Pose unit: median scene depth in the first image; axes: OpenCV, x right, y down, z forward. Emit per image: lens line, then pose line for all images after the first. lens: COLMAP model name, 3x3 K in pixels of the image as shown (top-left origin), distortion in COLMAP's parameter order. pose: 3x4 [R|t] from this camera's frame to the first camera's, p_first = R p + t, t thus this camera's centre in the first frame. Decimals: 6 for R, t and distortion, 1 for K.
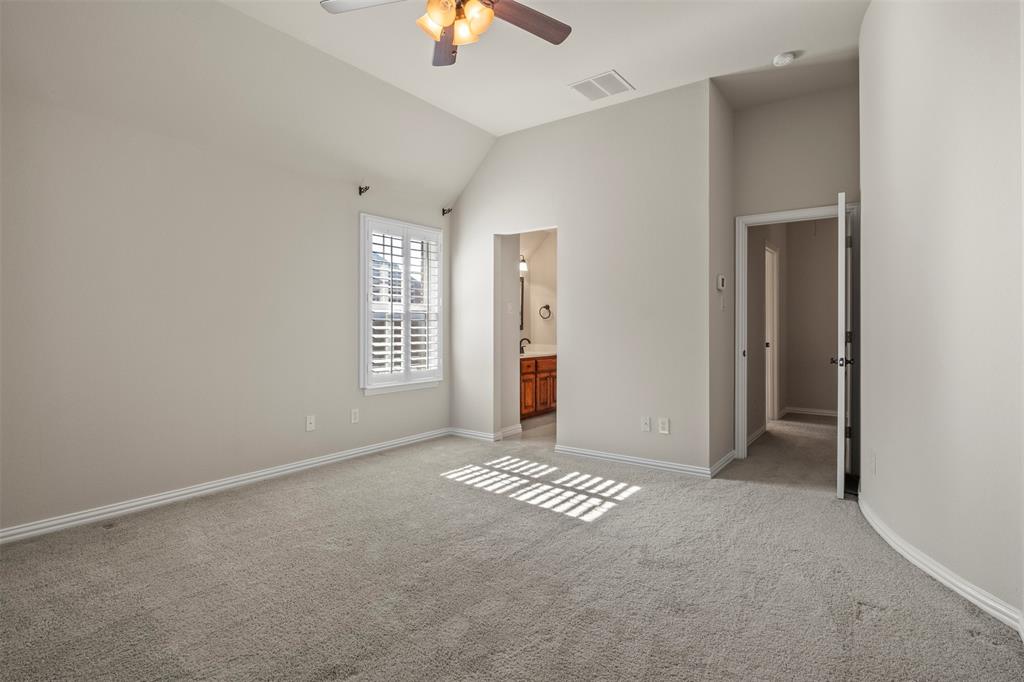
lens RADIAL K [[515.5, 0, 510.2], [0, 515.5, 324.9], [0, 0, 1]] dist [-0.001502, -0.000191]
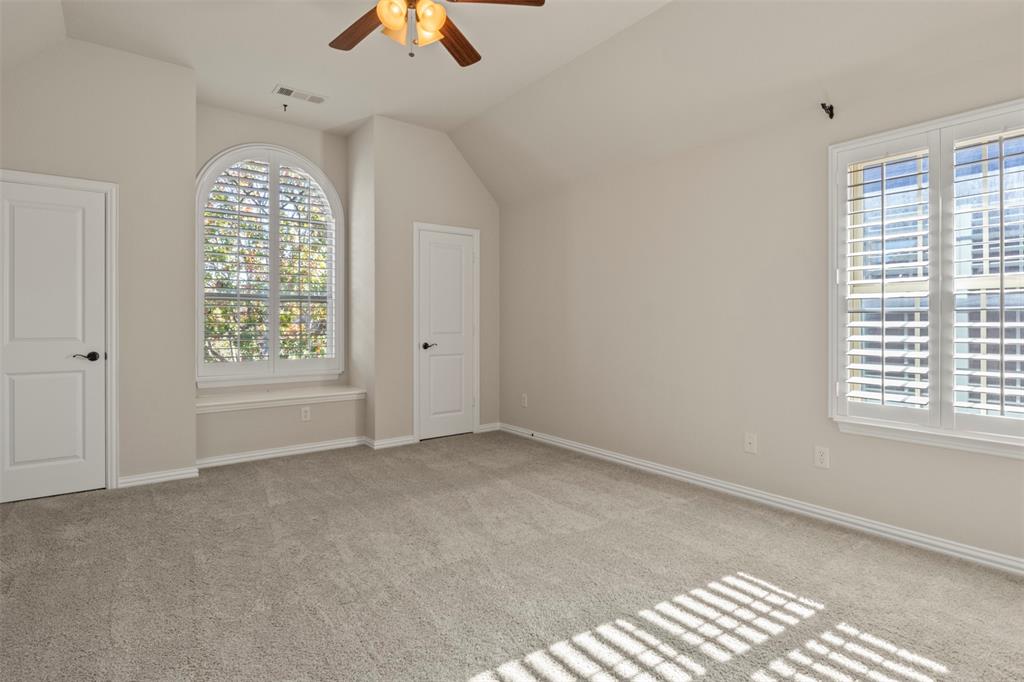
lens RADIAL K [[515.5, 0, 510.2], [0, 515.5, 324.9], [0, 0, 1]] dist [-0.001502, -0.000191]
pose [[-0.291613, 0.007241, -0.956509, 0.530935], [0.006257, 0.999964, 0.005662, -0.000255], [0.956516, -0.004334, -0.291648, 0.960273]]
